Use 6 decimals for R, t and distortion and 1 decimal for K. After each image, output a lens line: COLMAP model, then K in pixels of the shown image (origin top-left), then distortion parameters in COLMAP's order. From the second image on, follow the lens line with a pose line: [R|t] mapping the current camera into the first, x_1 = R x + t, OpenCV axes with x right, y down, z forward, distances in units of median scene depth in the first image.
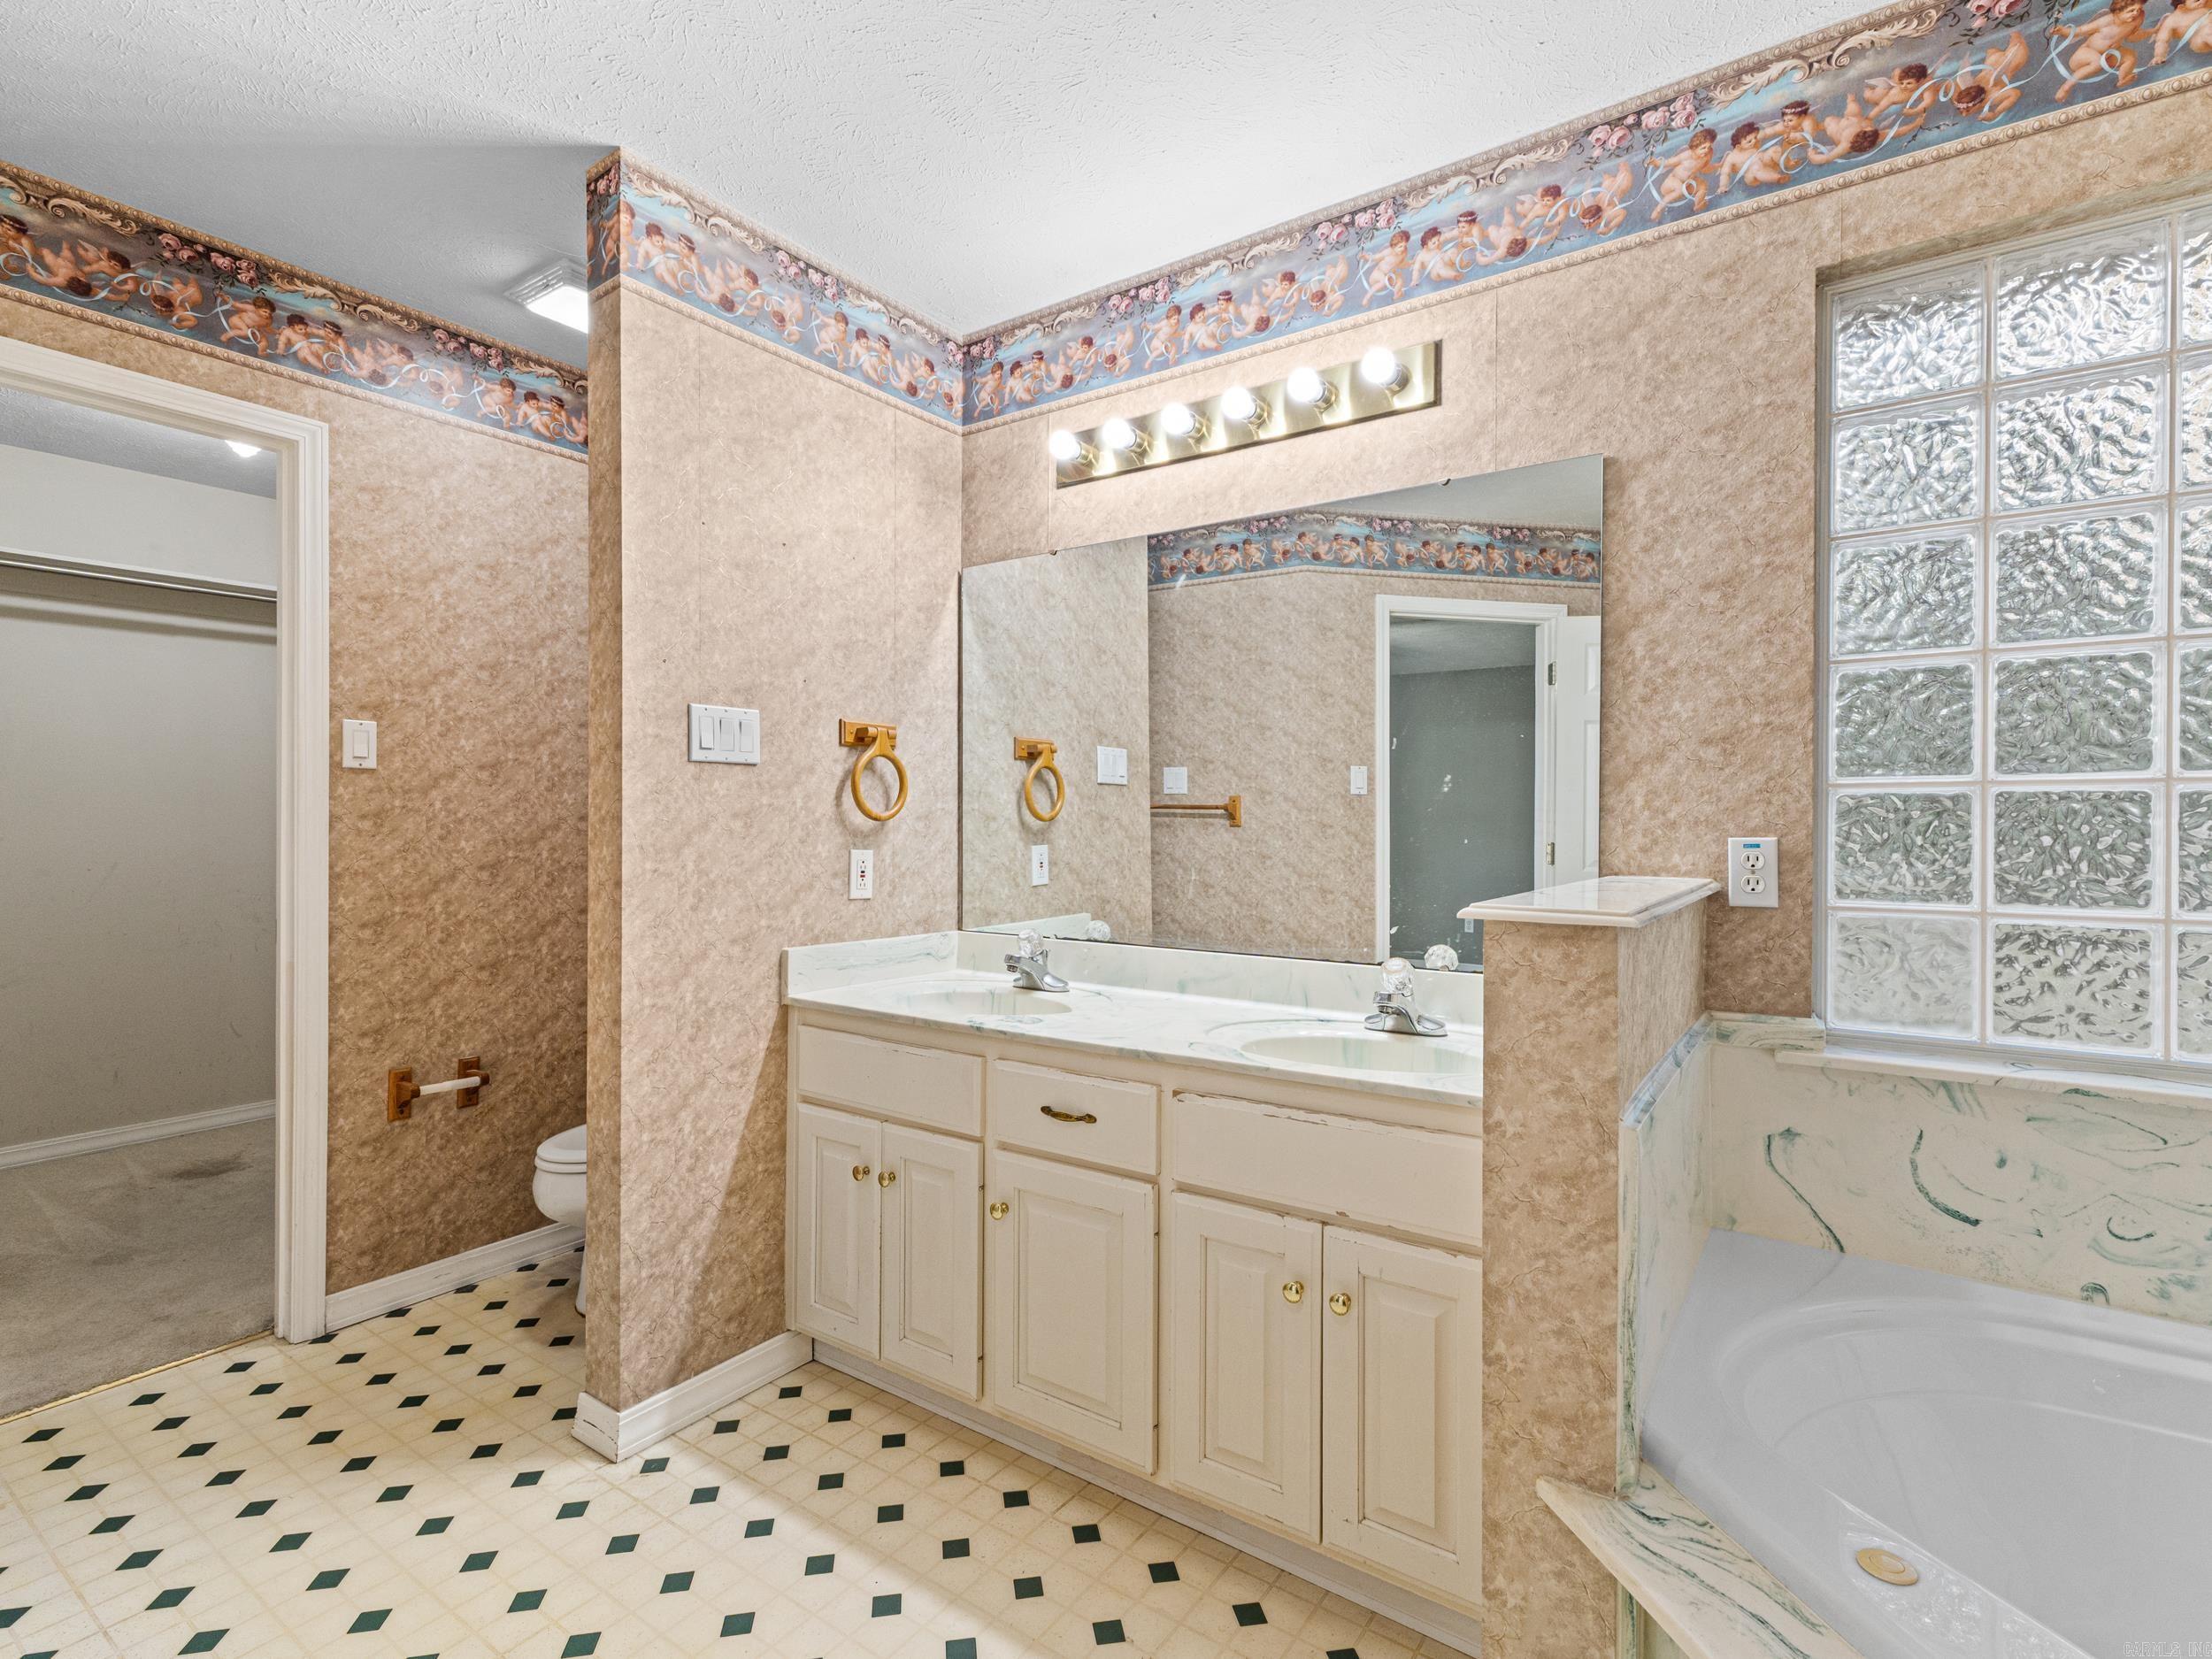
lens RADIAL K [[1049.6, 0, 1106.5], [0, 1049.6, 827.6], [0, 0, 1]] dist [0.007028, -0.000701]
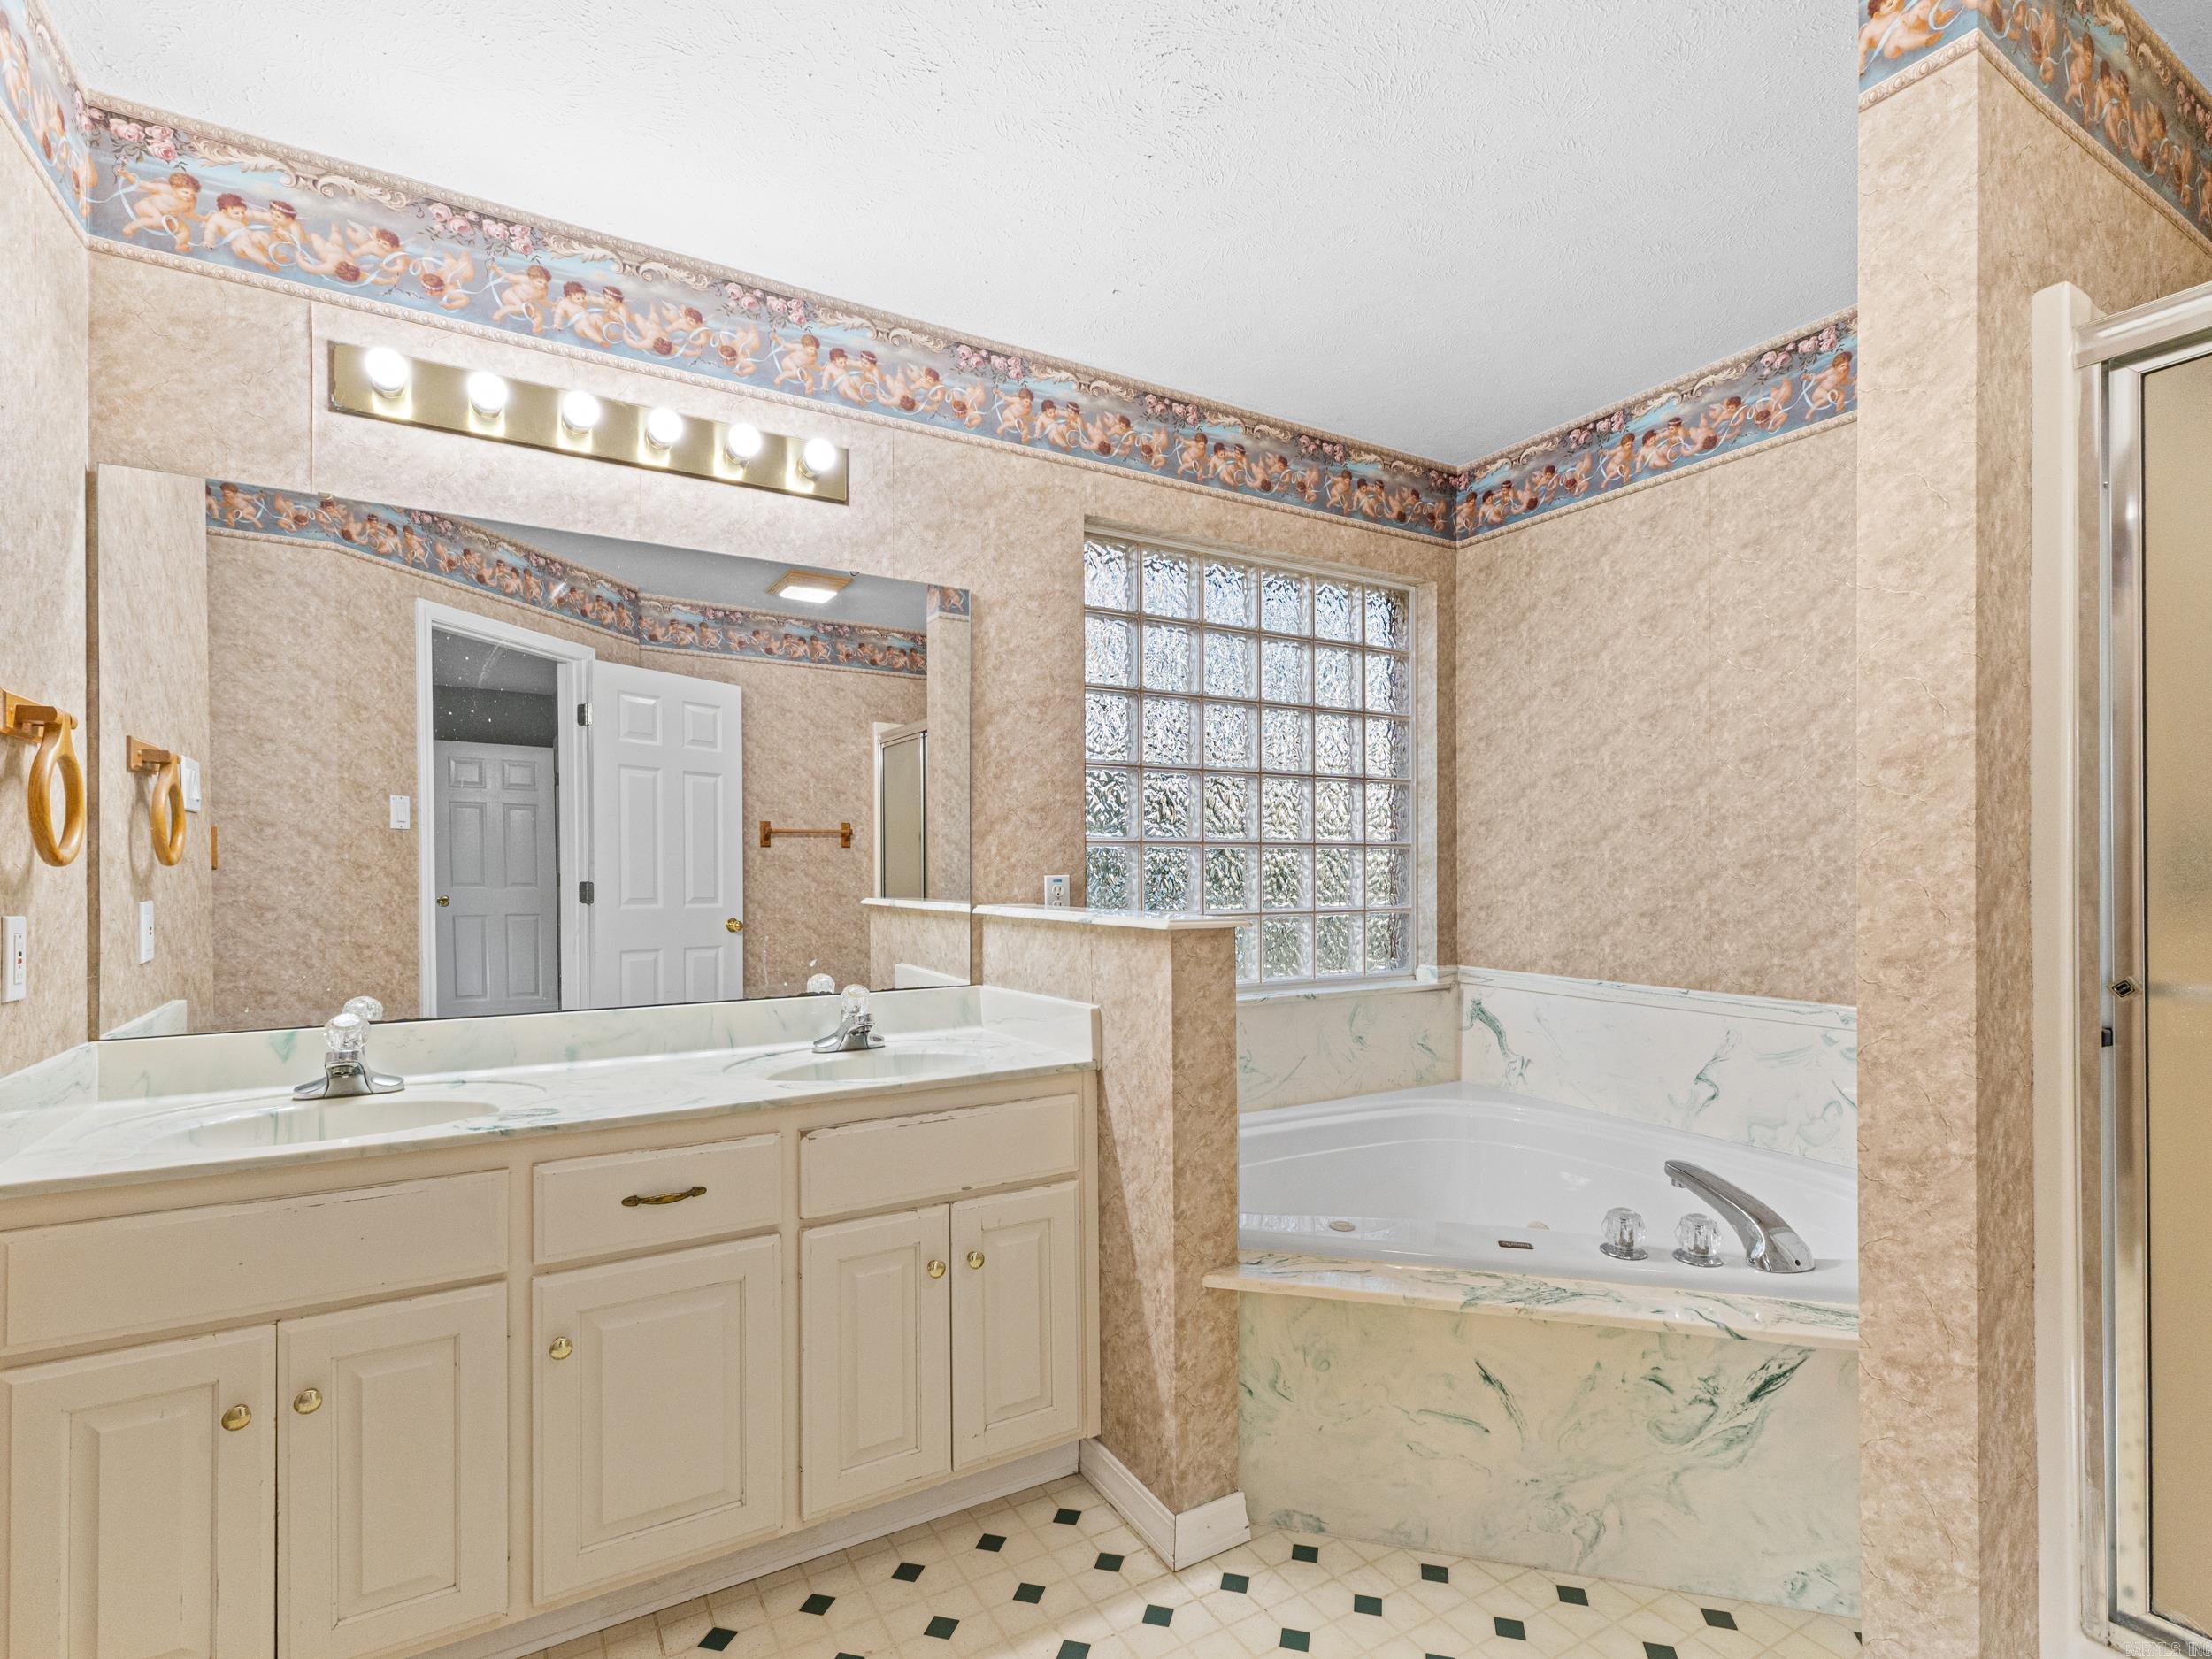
lens RADIAL K [[1049.6, 0, 1097.6], [0, 1049.6, 862.7], [0, 0, 1]] dist [0.007028, -0.000701]
pose [[0.423359, -0.005430, 0.905946, -0.537204], [0.003189, 0.999985, 0.004503, -0.010772], [-0.905956, 0.000983, 0.423370, 0.225793]]
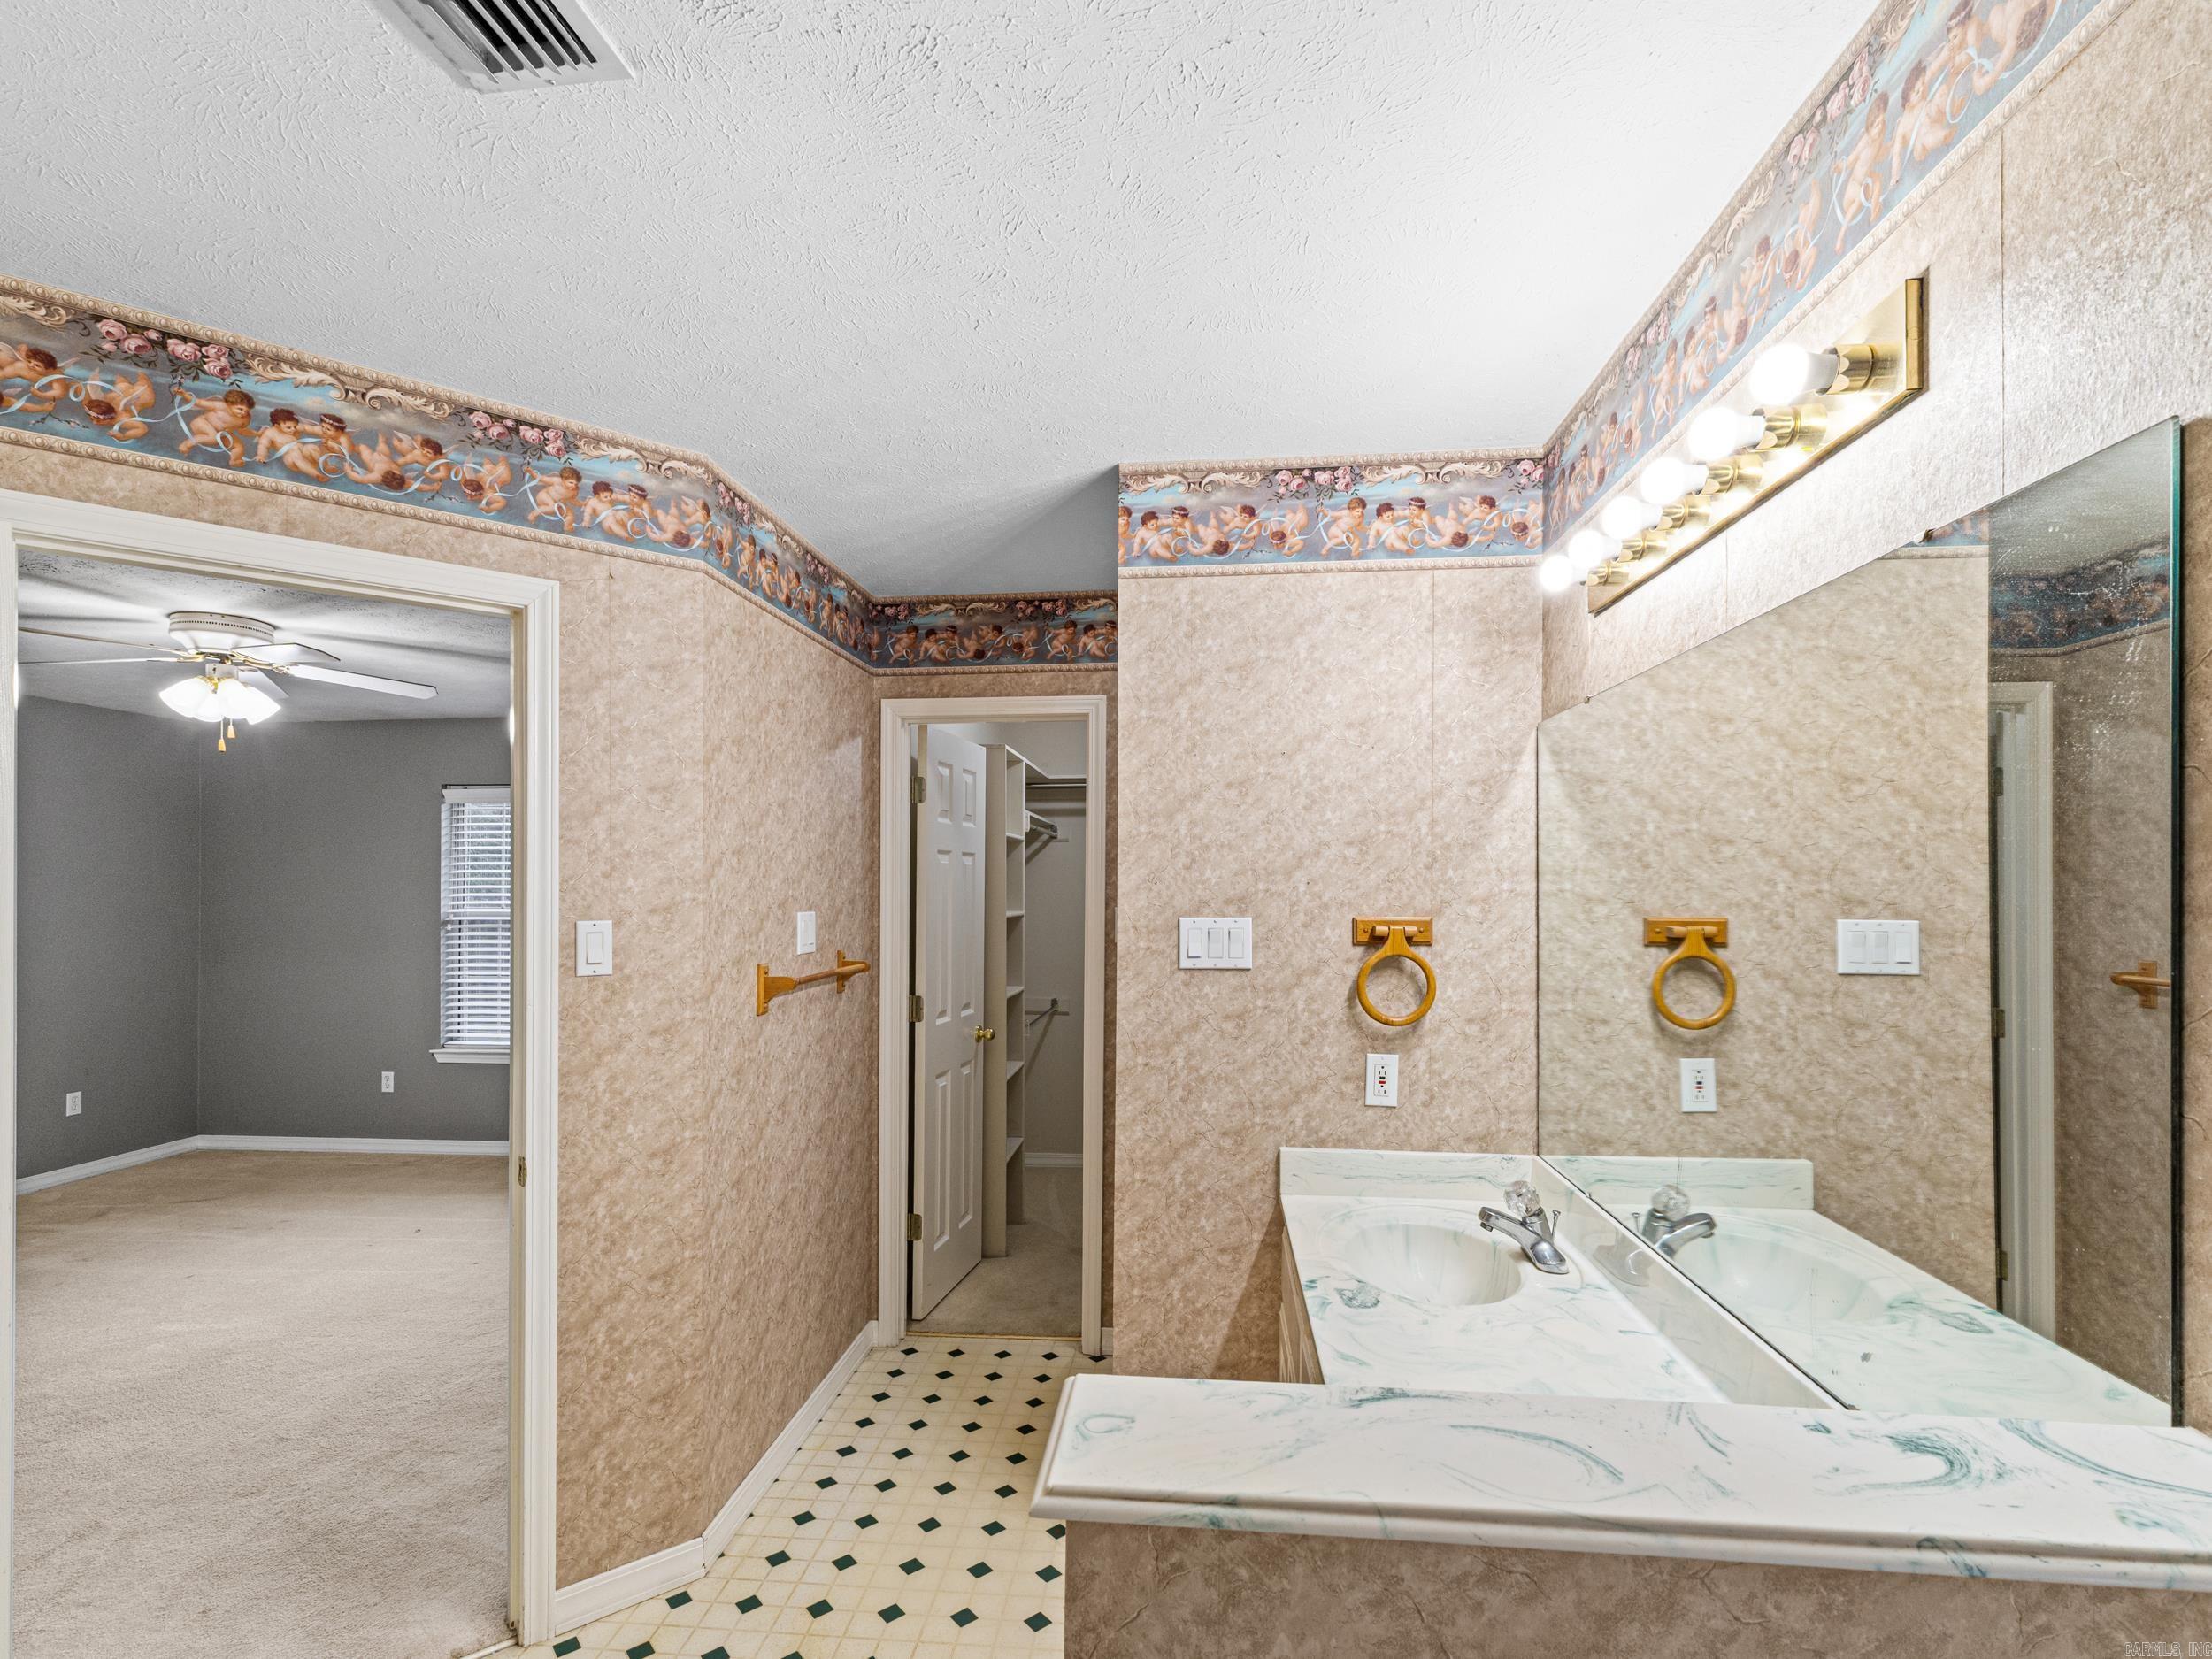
lens RADIAL K [[1049.6, 0, 1100.2], [0, 1049.6, 881.0], [0, 0, 1]] dist [0.007028, -0.000701]
pose [[0.498191, -0.010159, -0.867008, 0.492016], [-0.001748, 0.999918, -0.012721, -0.130313], [0.867065, 0.007853, 0.498133, 0.330952]]
